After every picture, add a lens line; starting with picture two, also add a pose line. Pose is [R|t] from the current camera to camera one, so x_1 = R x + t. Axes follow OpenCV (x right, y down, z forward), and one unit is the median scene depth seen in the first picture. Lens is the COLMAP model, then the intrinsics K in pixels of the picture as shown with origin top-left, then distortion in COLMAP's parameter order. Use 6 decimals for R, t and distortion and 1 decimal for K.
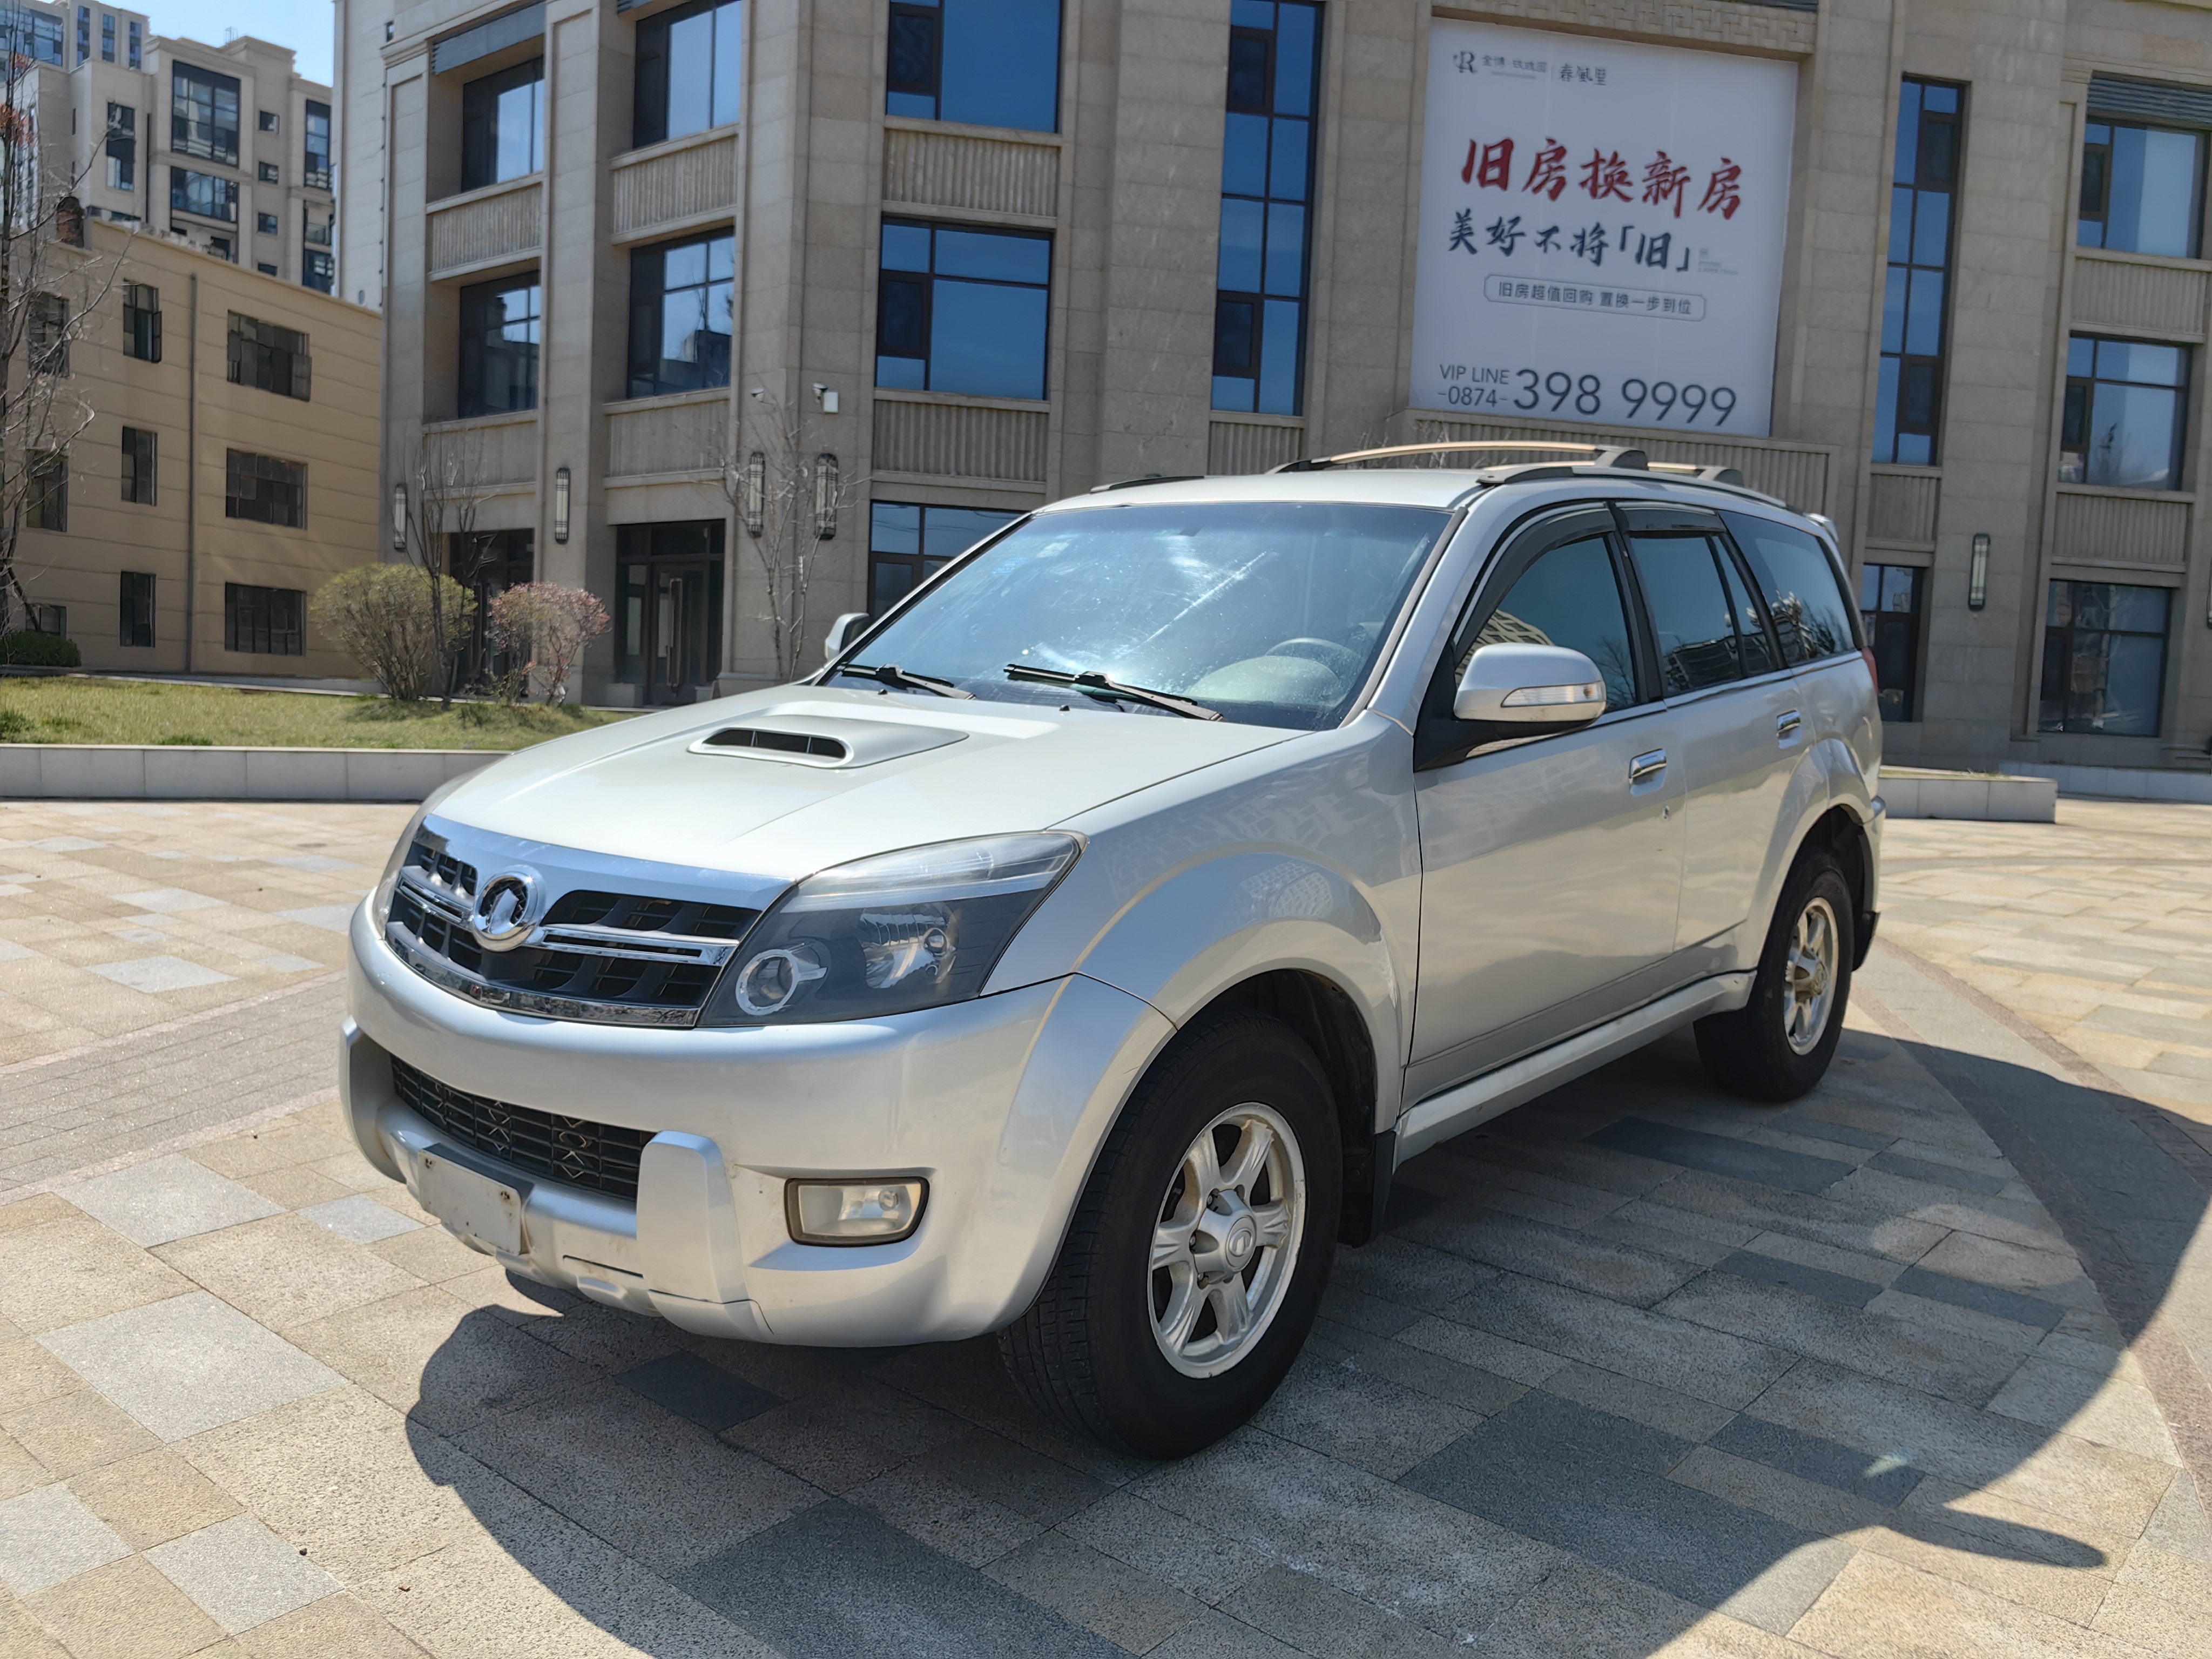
lens RADIAL K [[1757.8, 0, 1125.8], [0, 1757.8, 819.8], [0, 0, 1]] dist [0.030629, -0.034956]
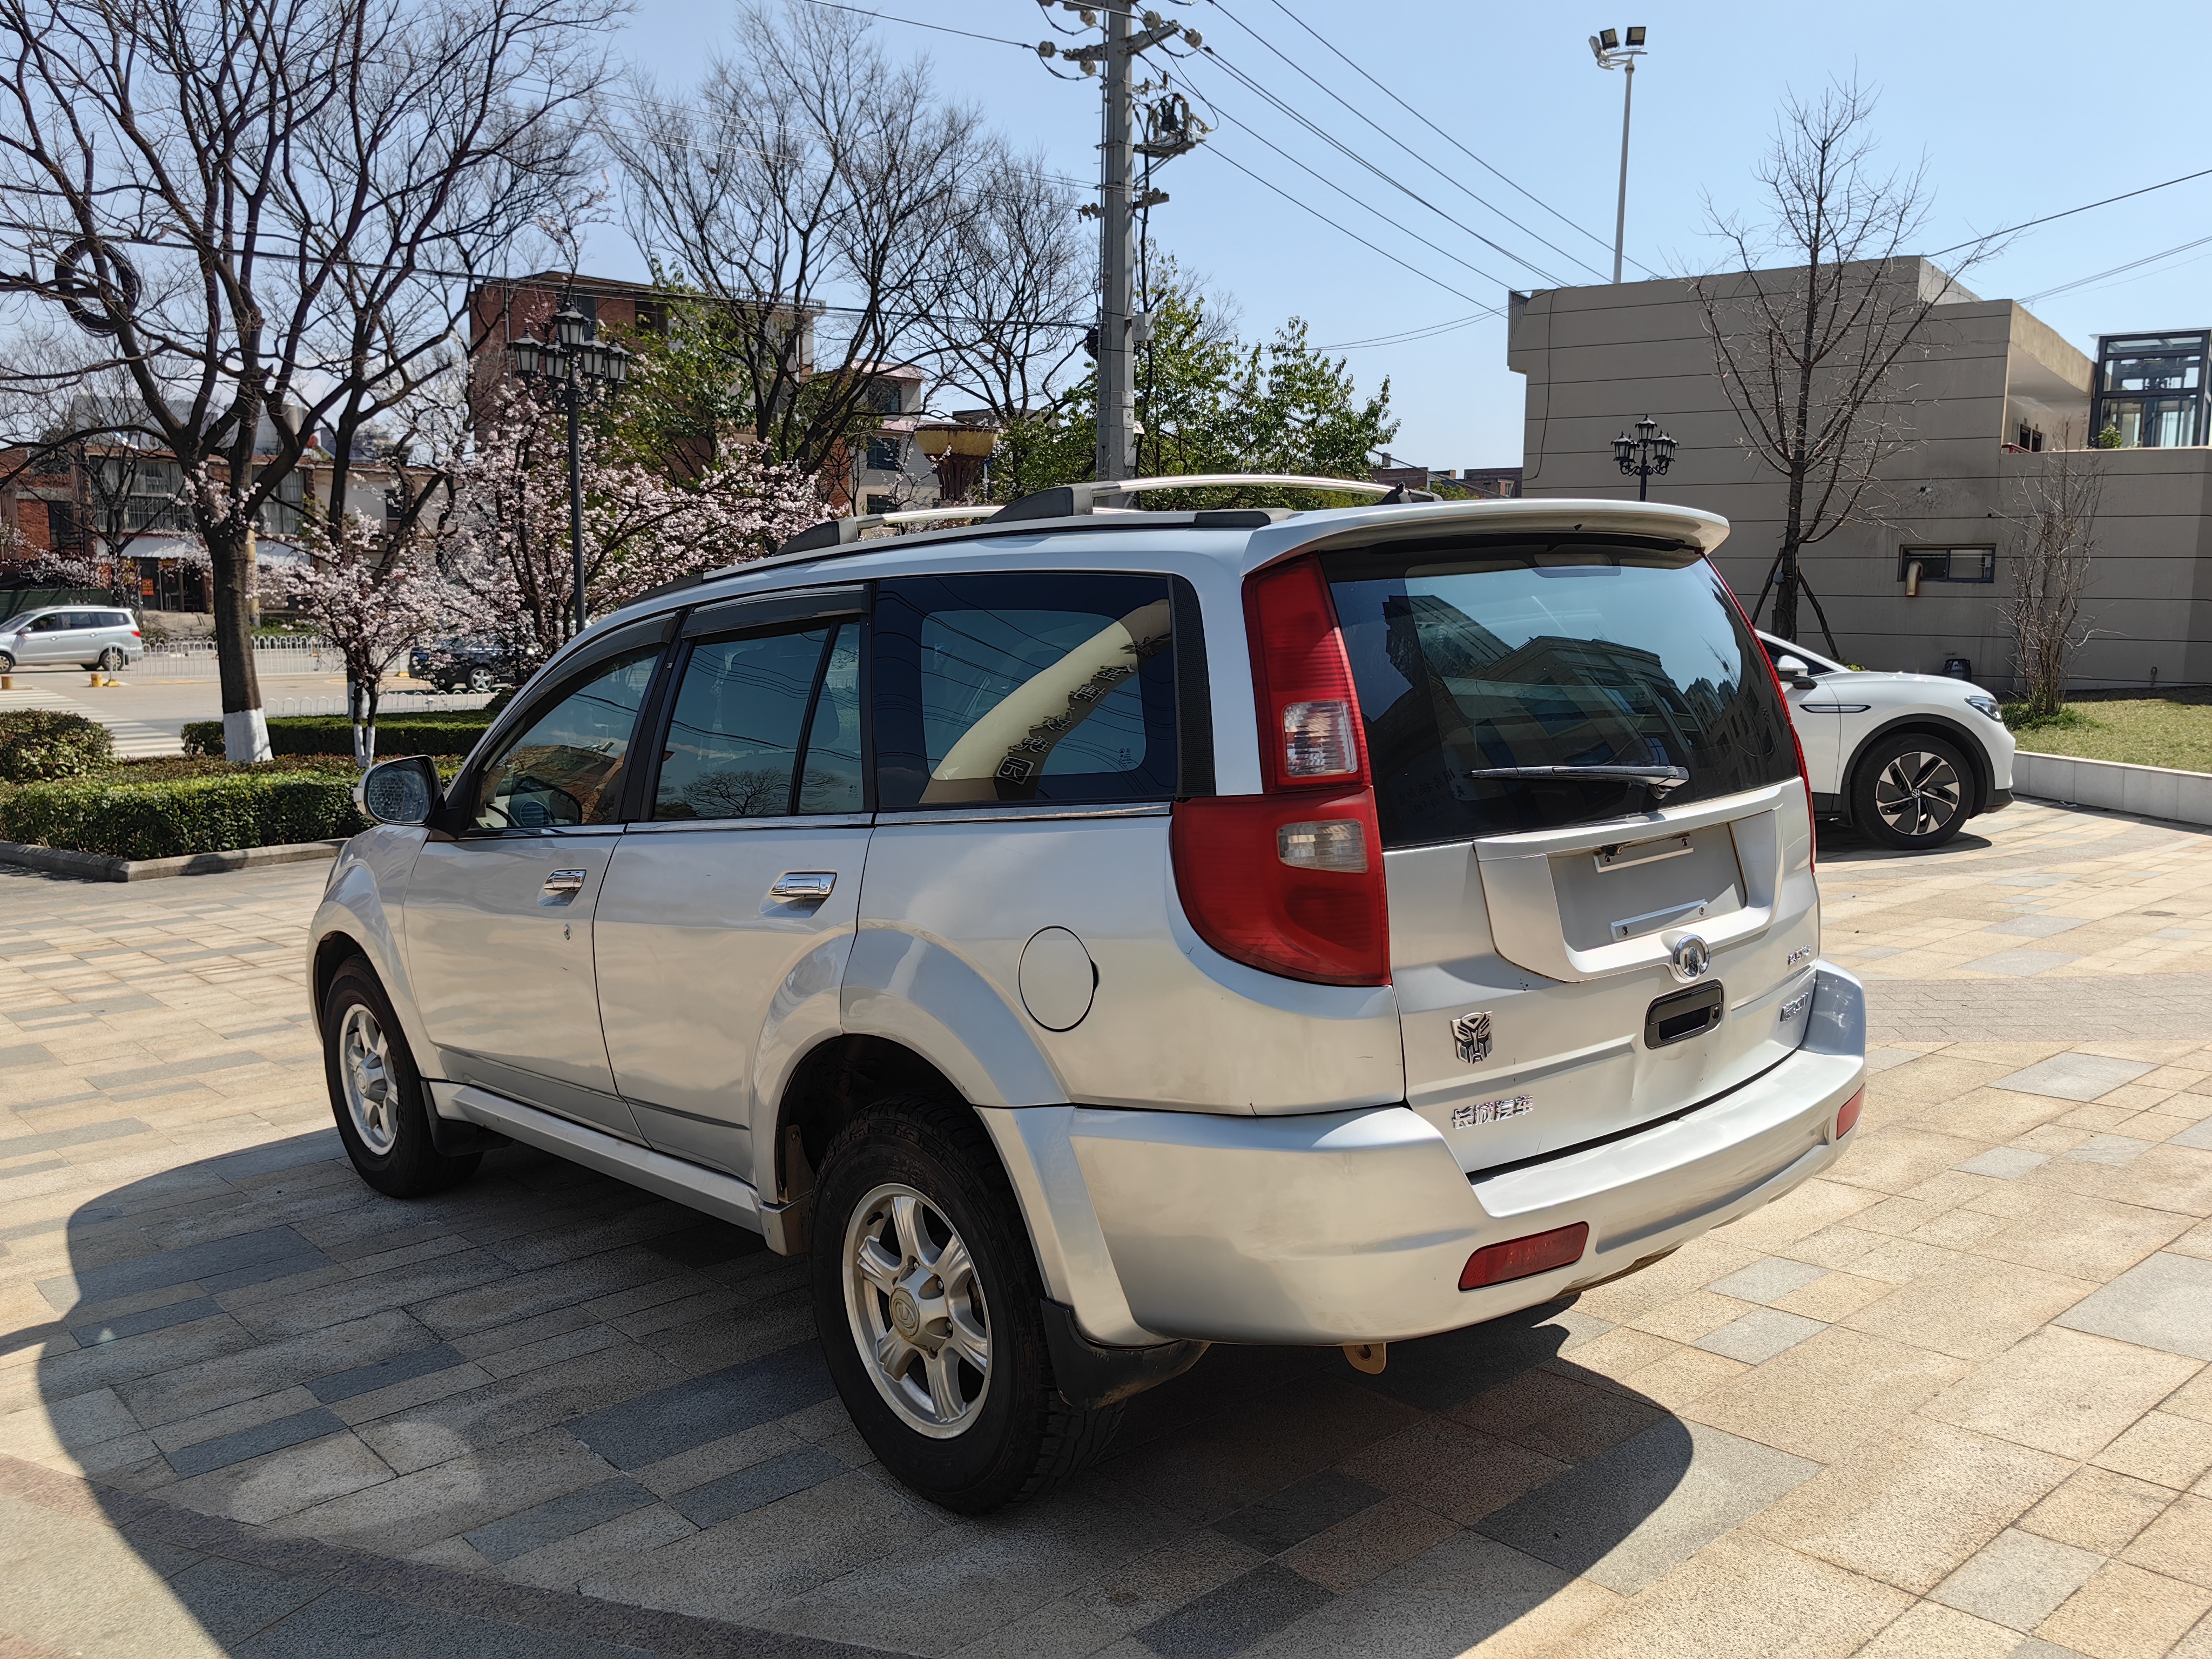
lens RADIAL K [[1757.8, 0, 1125.8], [0, 1757.8, 819.8], [0, 0, 1]] dist [0.030629, -0.034956]
pose [[-0.149799, 0.081243, -0.985373, 0.170624], [-0.079398, 0.992411, 0.093894, -0.025752], [0.985523, 0.092301, -0.142211, 0.200135]]
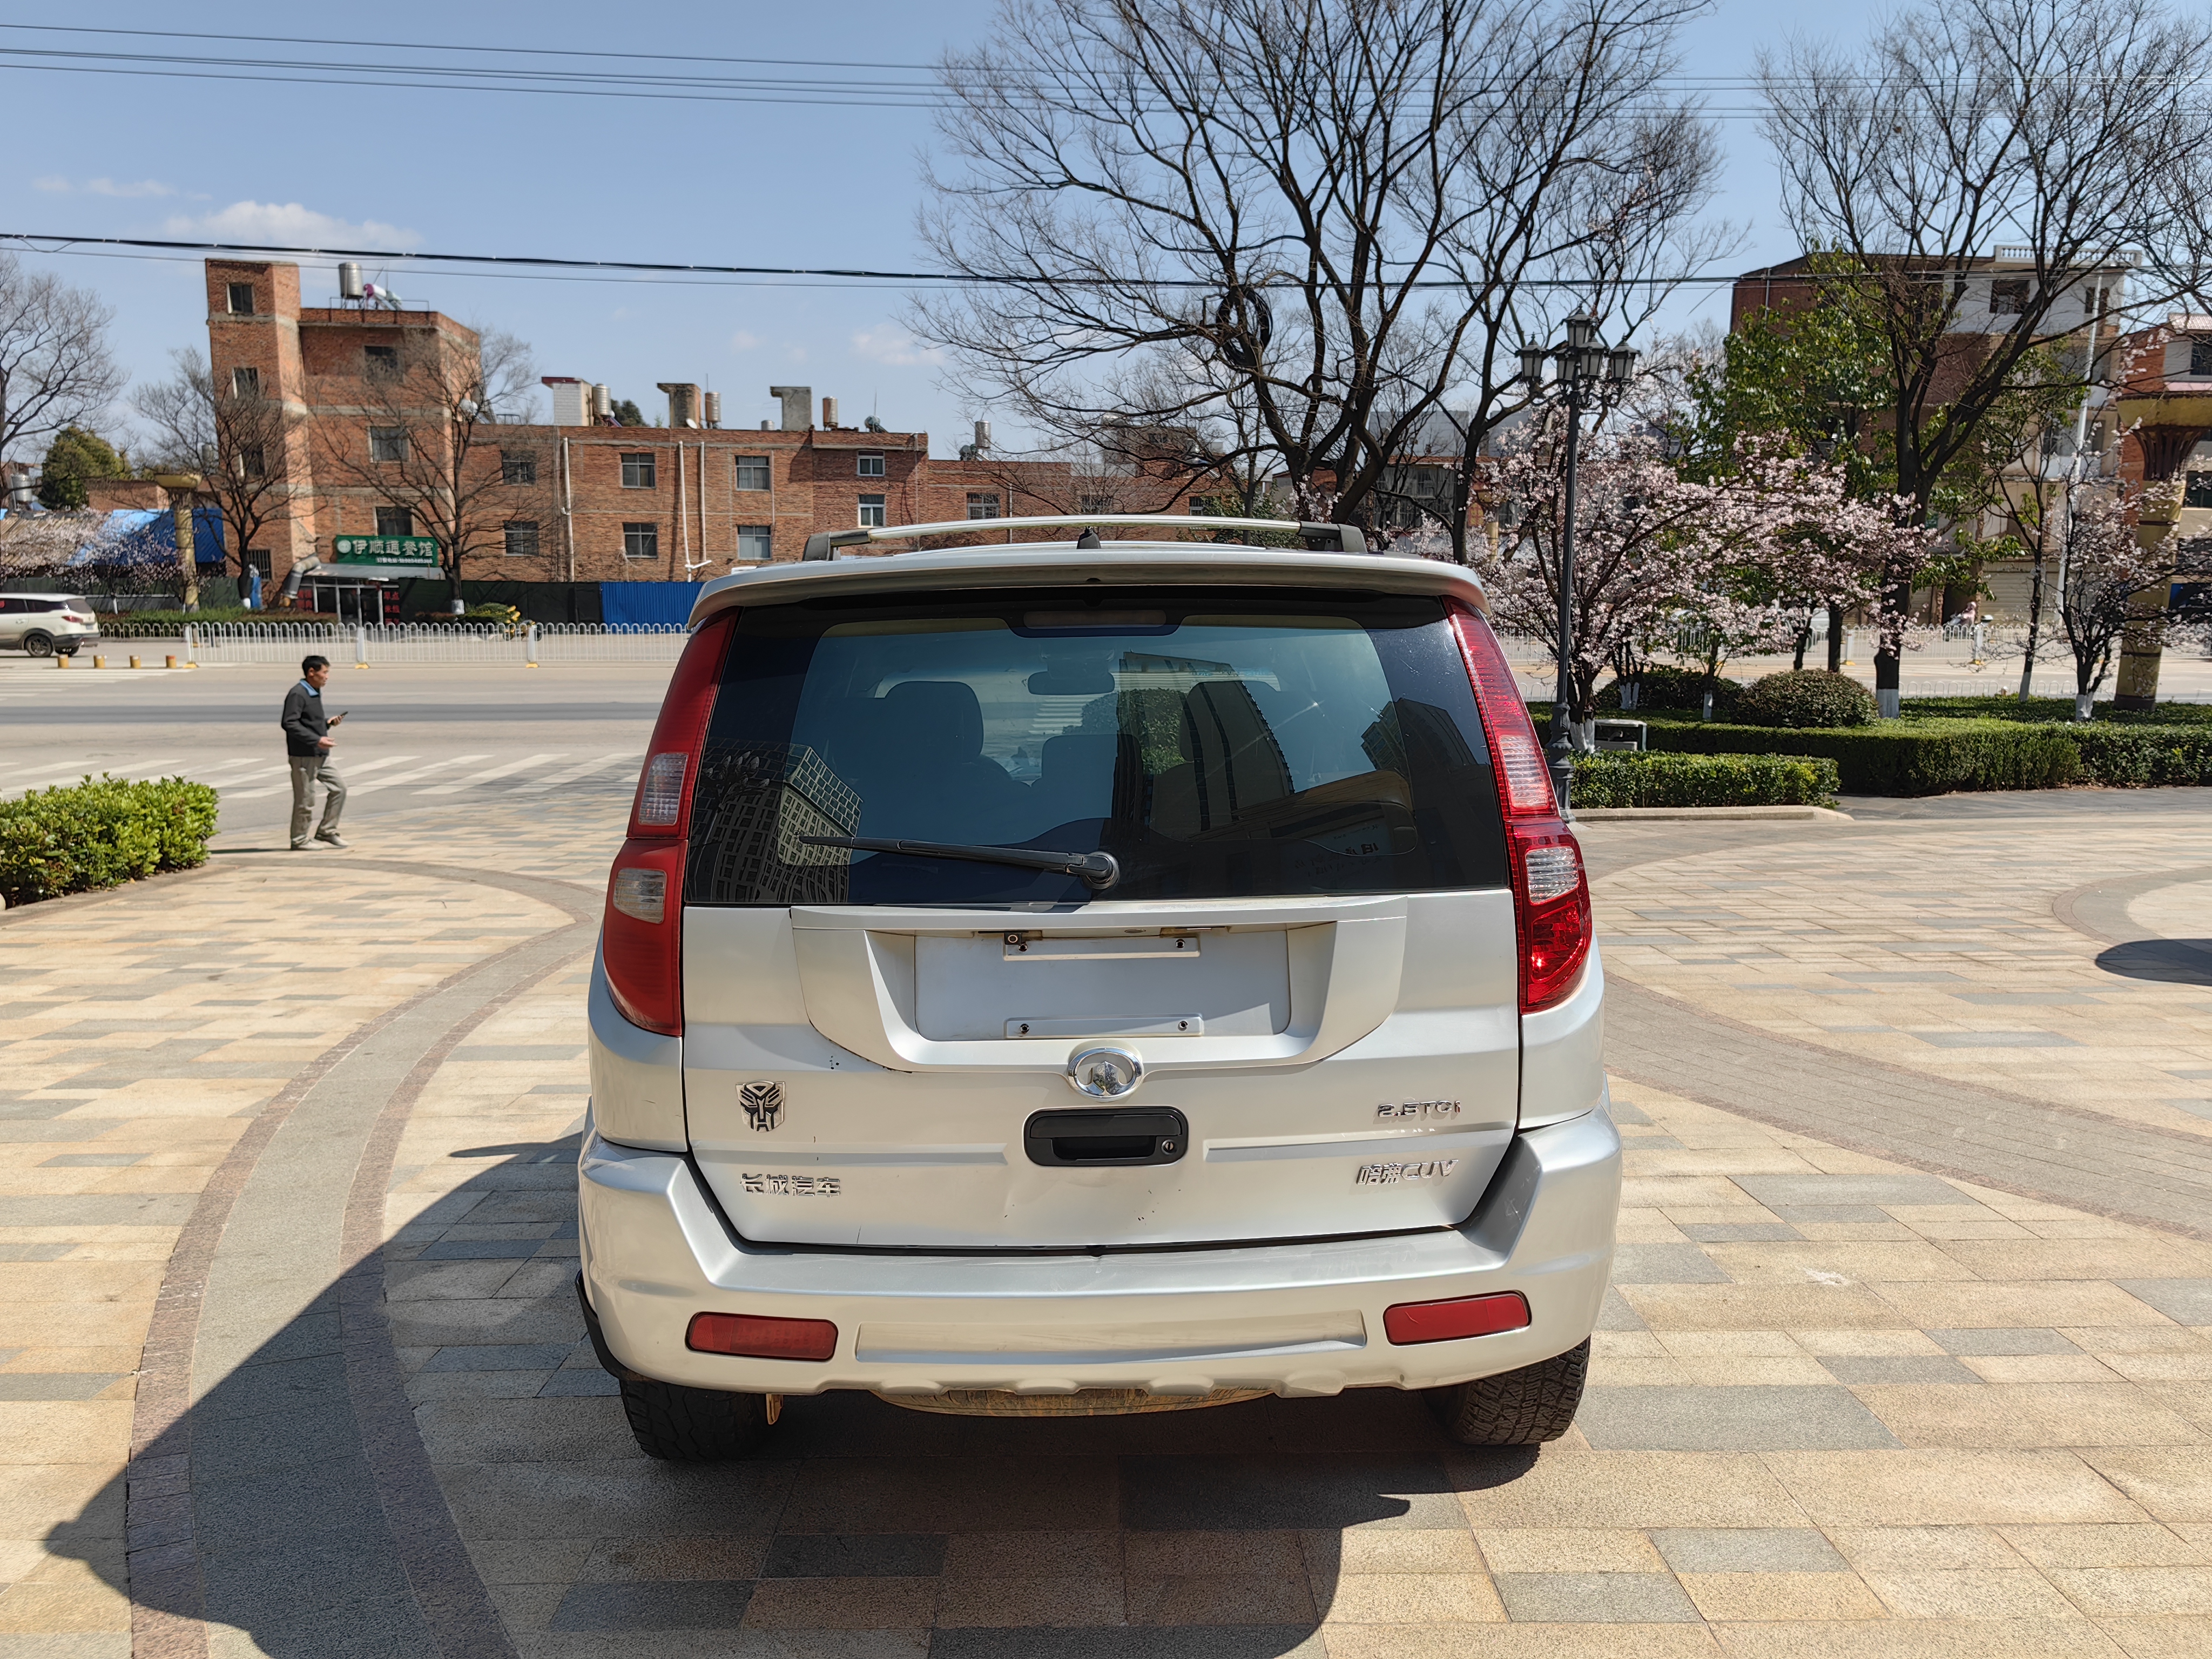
lens RADIAL K [[1758.5, 0, 1099.9], [0, 1758.5, 820.3], [0, 0, 1]] dist [0.026541, -0.037879]
pose [[-0.751537, 0.040449, -0.658450, 0.124892], [-0.086804, 0.983377, 0.159485, -0.037242], [0.653955, 0.177015, -0.735532, 0.279481]]
